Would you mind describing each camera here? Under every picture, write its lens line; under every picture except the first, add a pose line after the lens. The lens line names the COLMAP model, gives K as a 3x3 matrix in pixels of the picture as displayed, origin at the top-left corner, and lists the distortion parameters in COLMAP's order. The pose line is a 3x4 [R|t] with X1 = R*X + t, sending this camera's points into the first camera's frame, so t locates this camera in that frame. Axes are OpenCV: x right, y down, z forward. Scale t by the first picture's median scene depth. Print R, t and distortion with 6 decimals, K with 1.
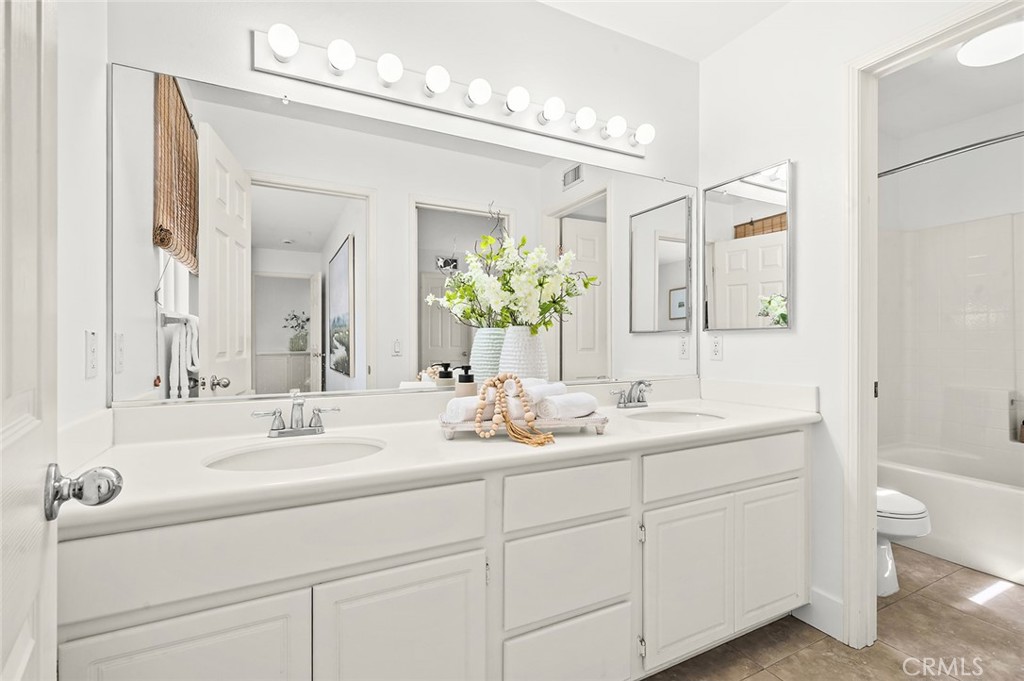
lens RADIAL K [[469.4, 0, 512.0], [0, 469.4, 340.5], [0, 0, 1]] dist [-0.001564, -0.000197]
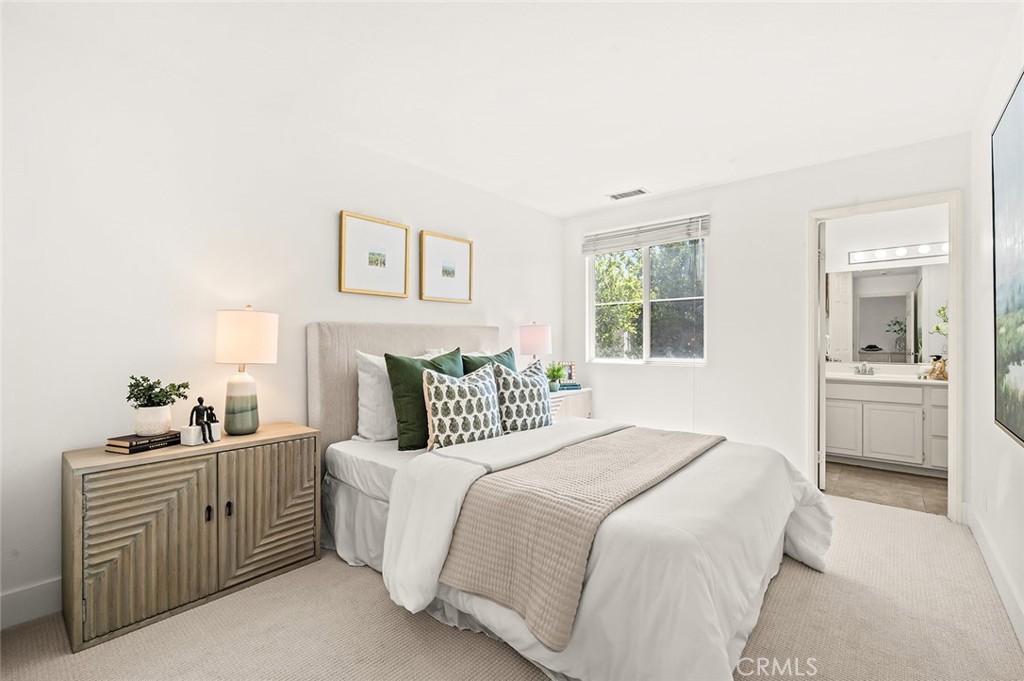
lens RADIAL K [[444.9, 0, 512.0], [0, 444.9, 340.5], [0, 0, 1]] dist [0.000381, -0.000002]
pose [[0.381039, -0.002403, -0.924556, 0.340326], [0.004132, 0.999991, -0.000896, -0.008535], [0.924550, -0.003478, 0.381046, -0.563891]]
